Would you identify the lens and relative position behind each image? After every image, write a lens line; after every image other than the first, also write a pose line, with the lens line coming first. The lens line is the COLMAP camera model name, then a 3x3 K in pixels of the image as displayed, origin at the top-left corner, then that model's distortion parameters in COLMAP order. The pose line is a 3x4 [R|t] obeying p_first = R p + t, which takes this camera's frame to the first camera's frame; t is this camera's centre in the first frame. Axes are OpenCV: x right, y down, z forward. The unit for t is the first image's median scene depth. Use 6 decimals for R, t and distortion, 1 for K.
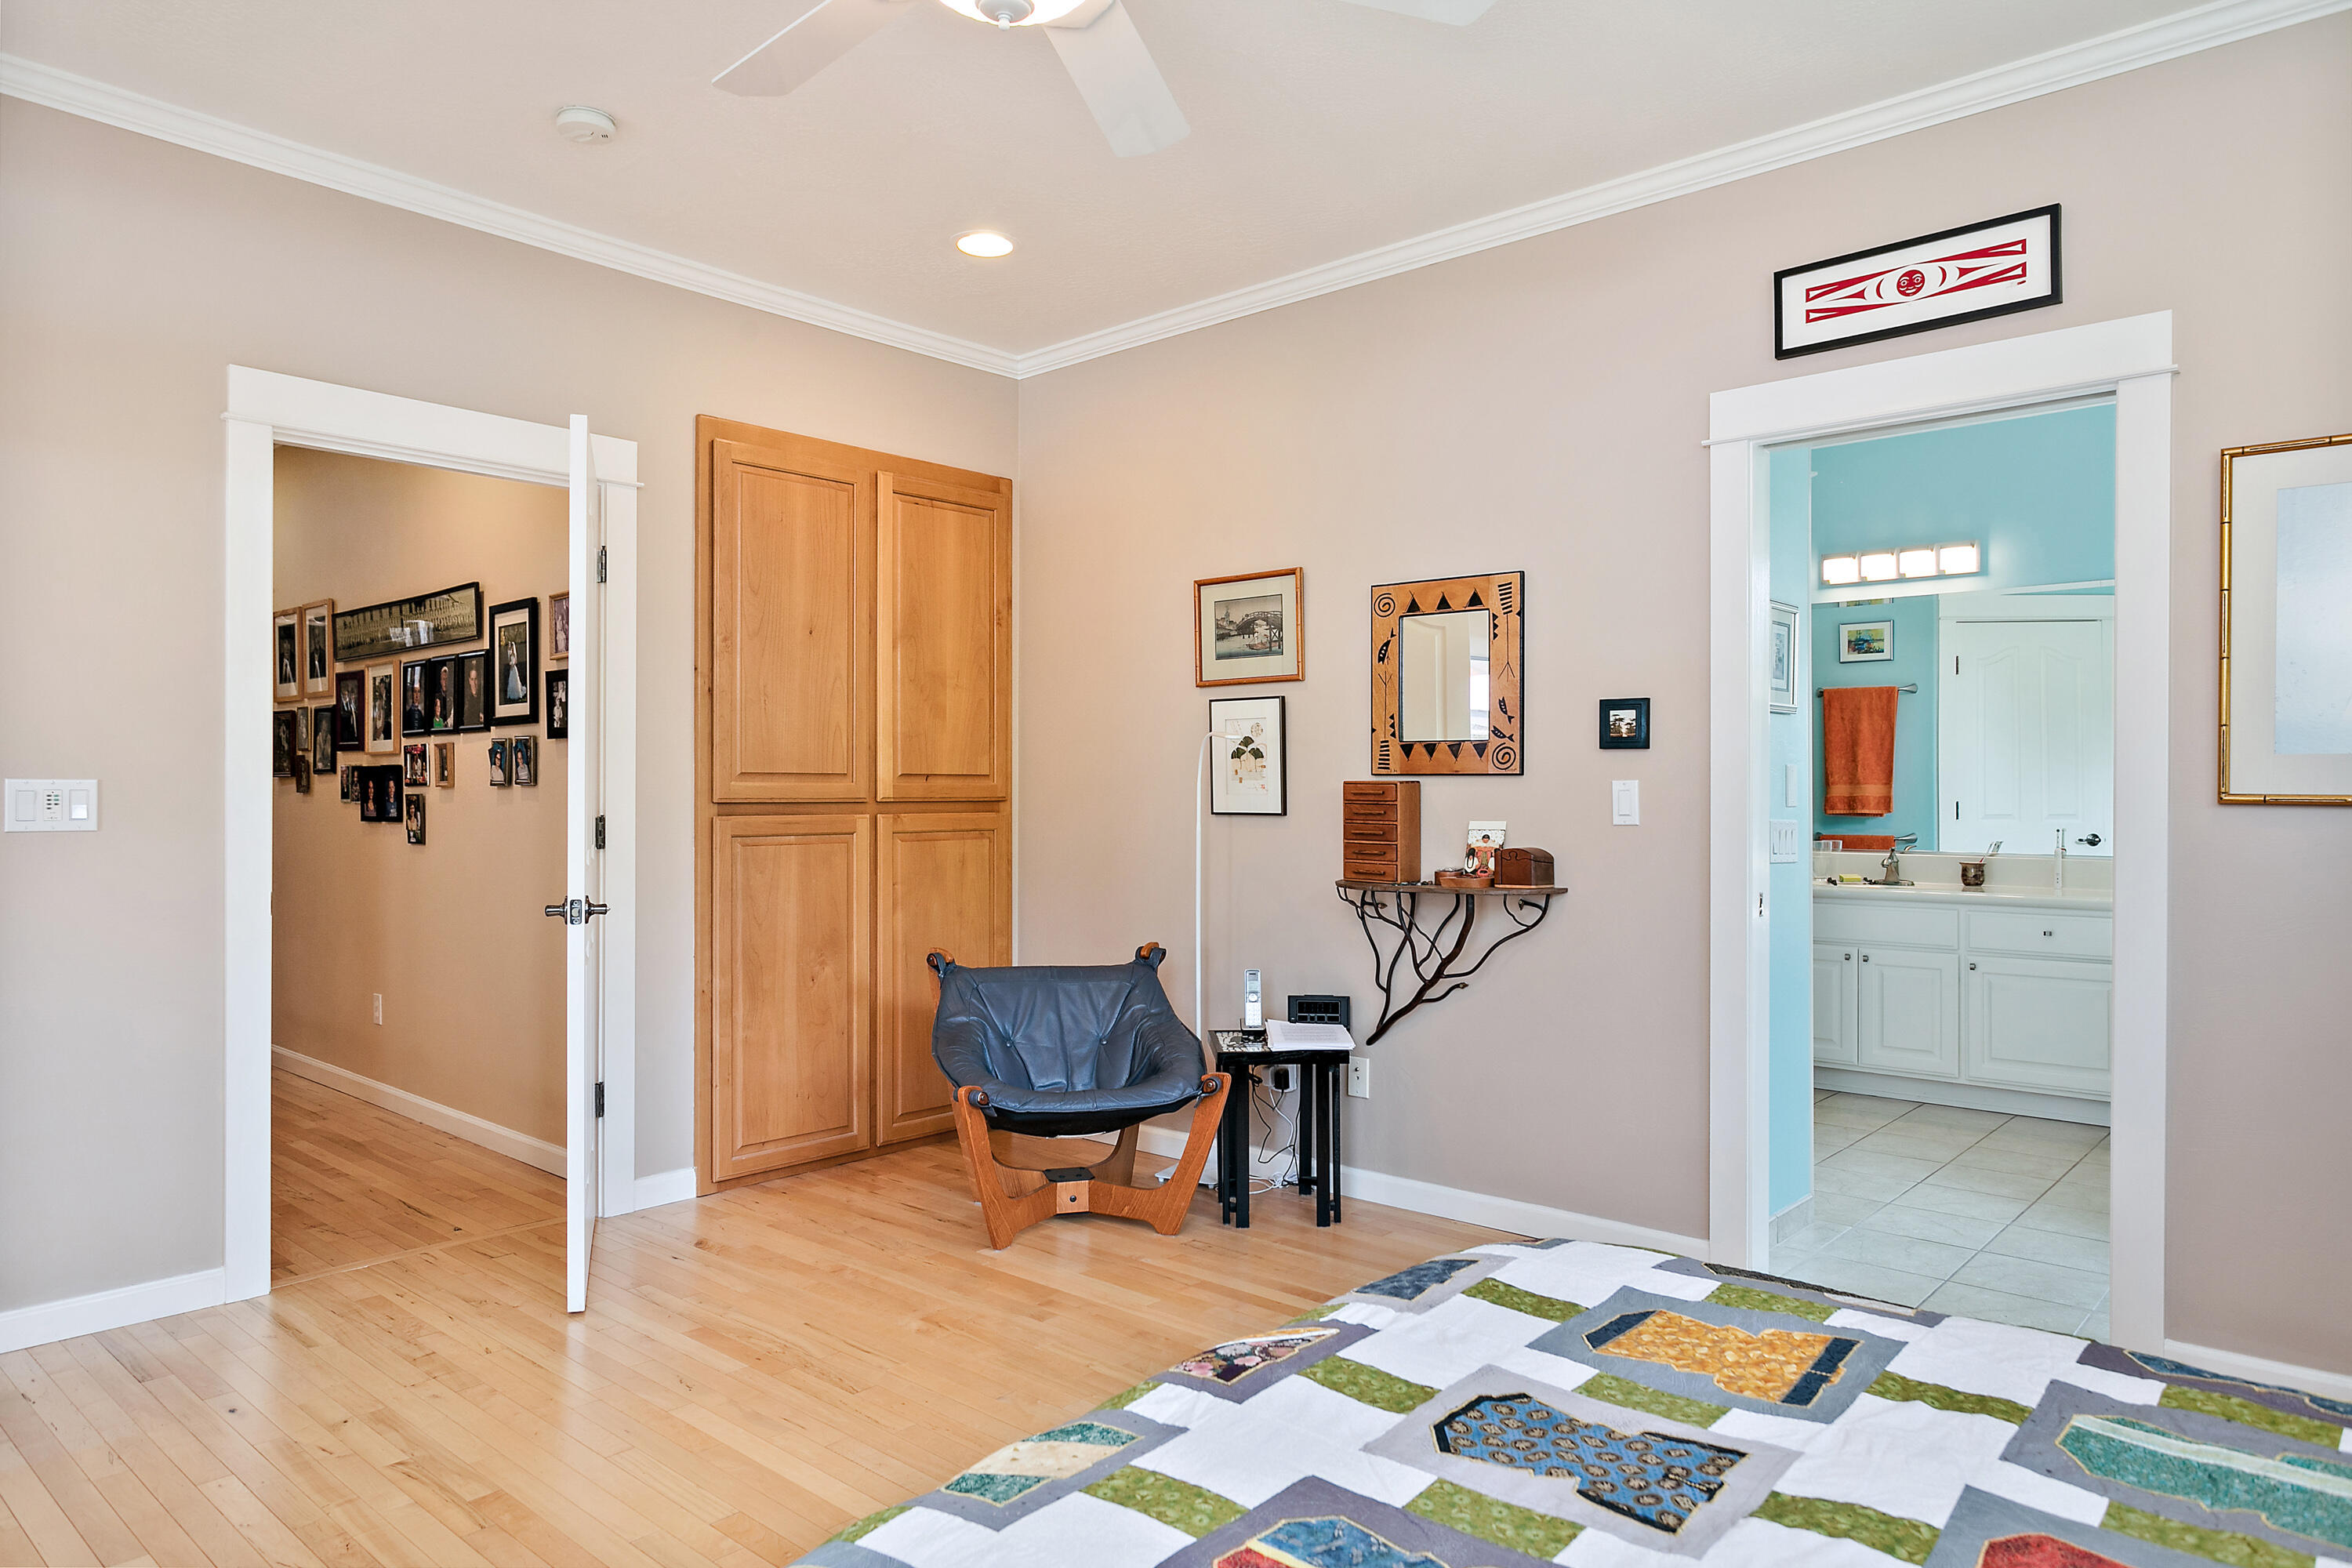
lens RADIAL K [[1459.7, 0, 1176.0], [0, 1459.7, 784.0], [0, 0, 1]] dist [-0.001835, -0.002043]
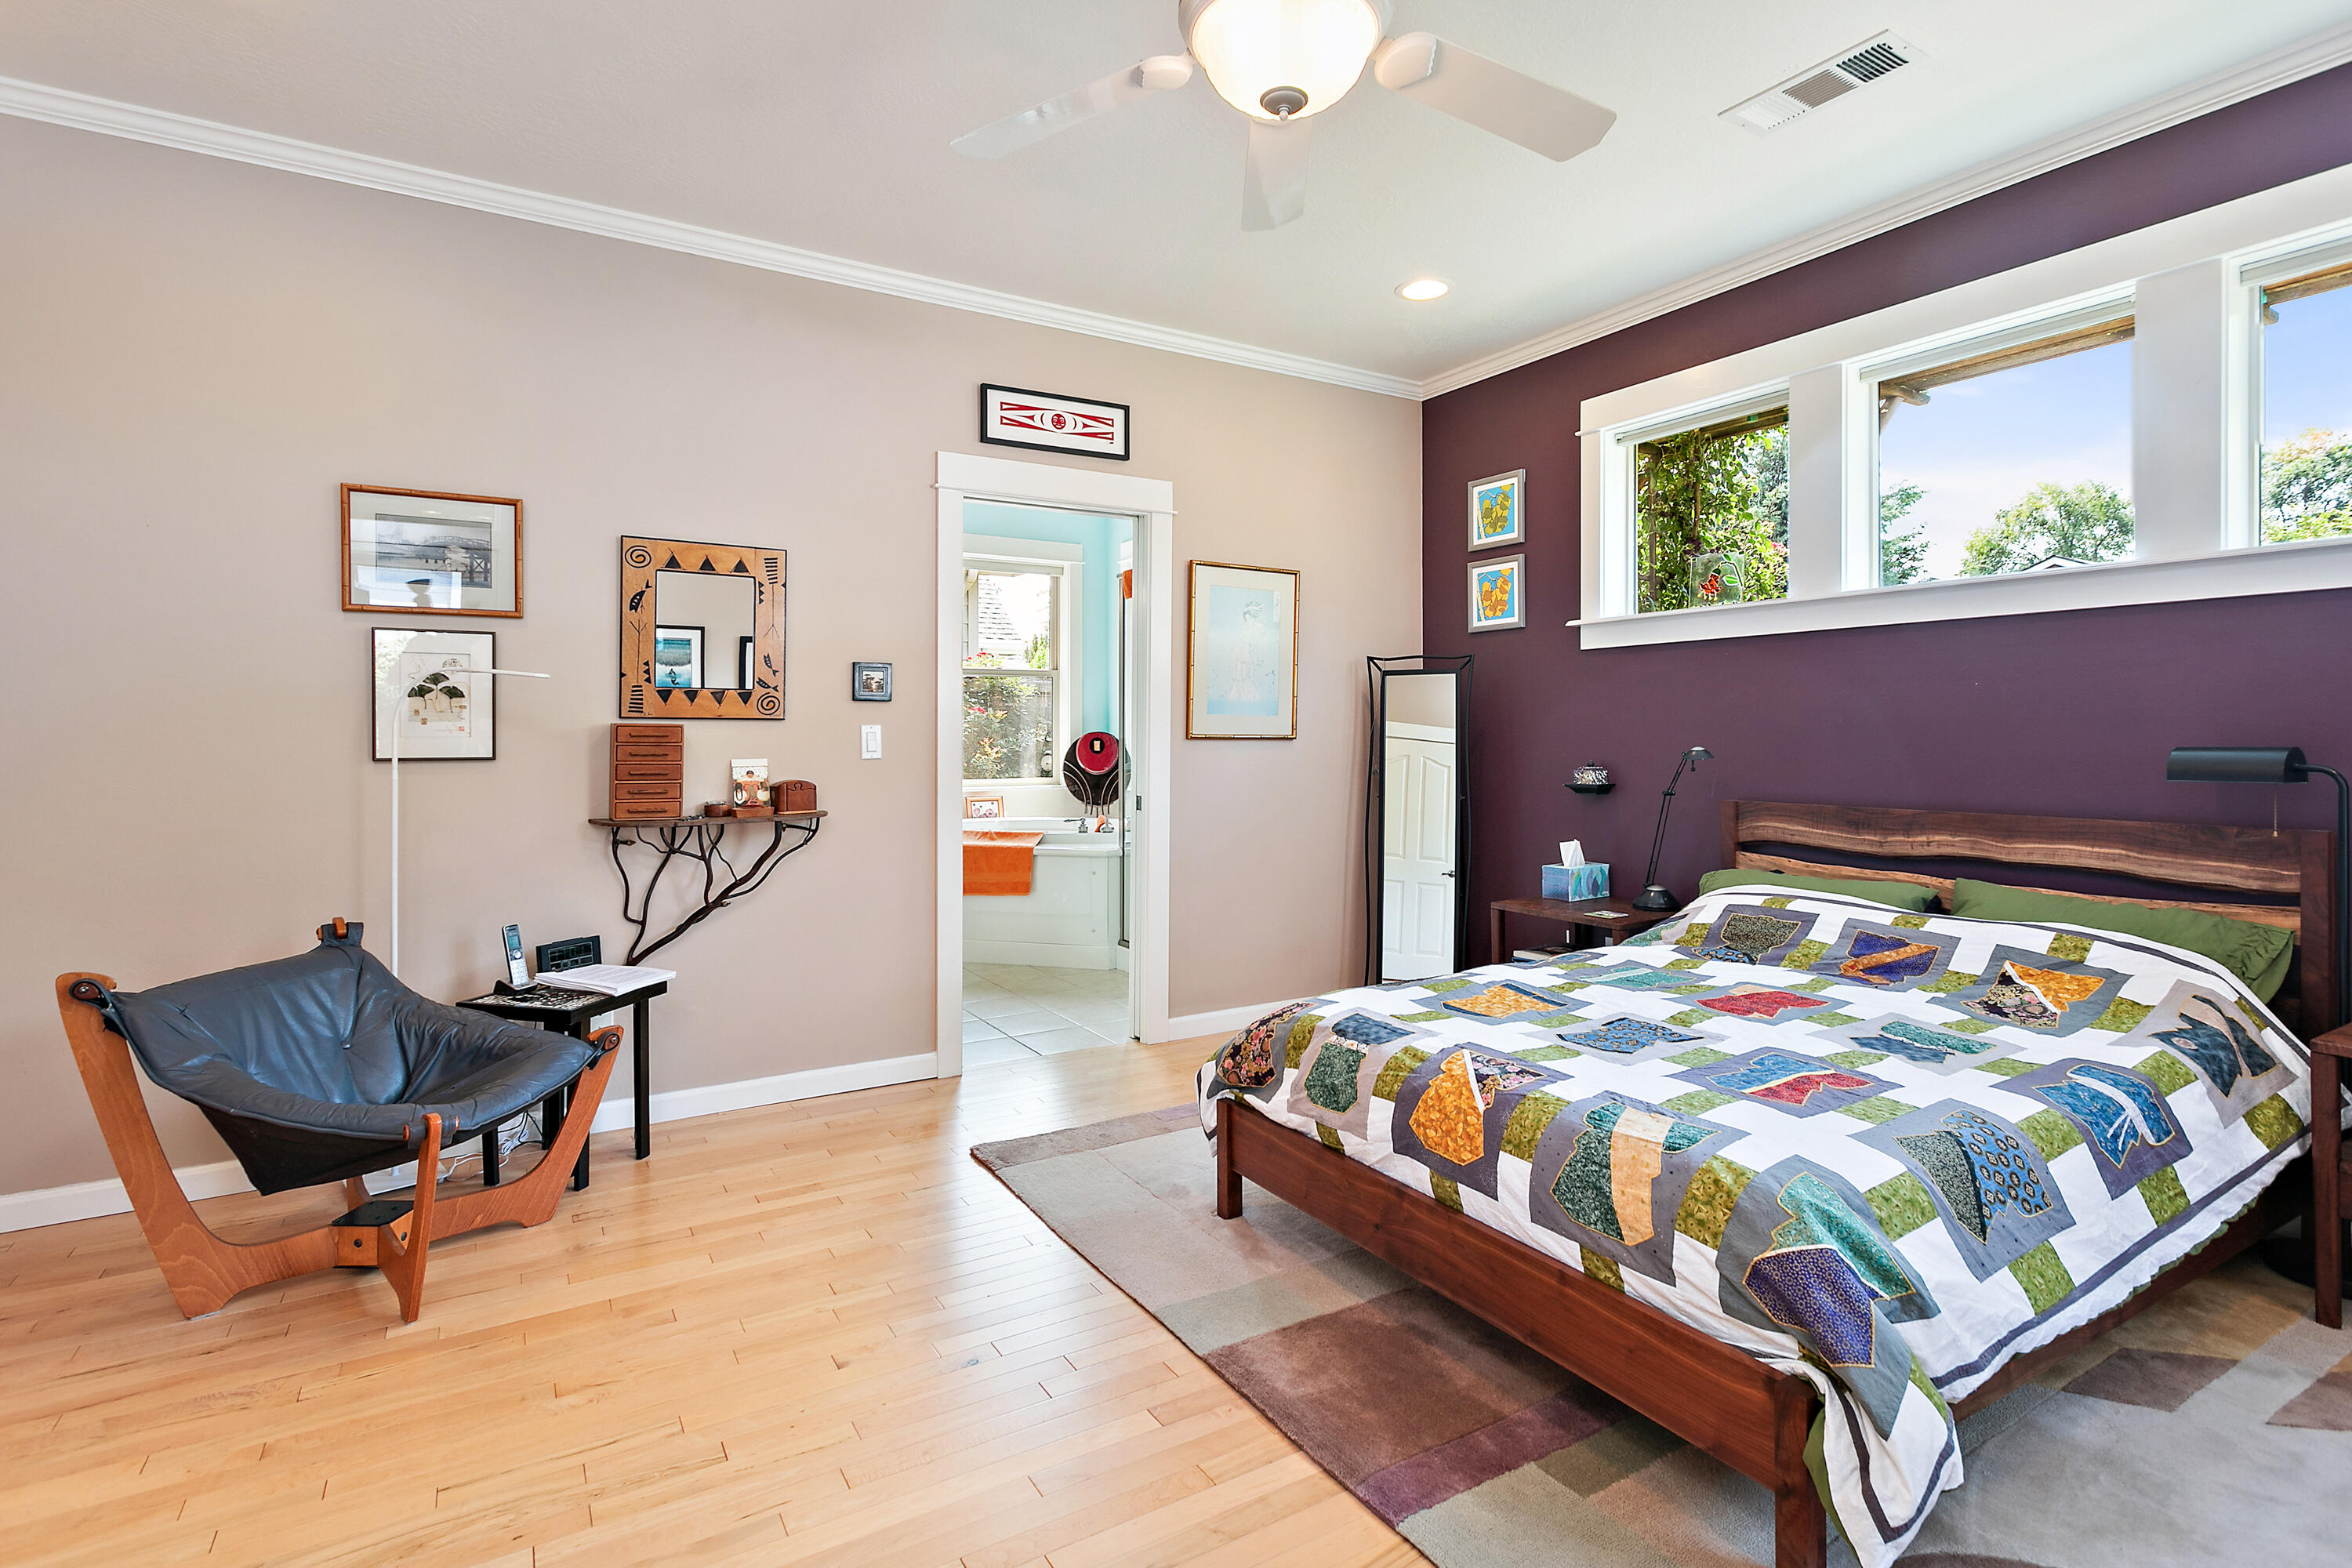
lens RADIAL K [[1129.9, 0, 1174.2], [0, 1129.9, 734.1], [0, 0, 1]] dist [0.001128, 0.000770]
pose [[0.297983, -0.002281, 0.954568, -0.538947], [-0.003490, 0.999988, 0.003479, 0.001171], [-0.954565, -0.004368, 0.297972, 0.402860]]
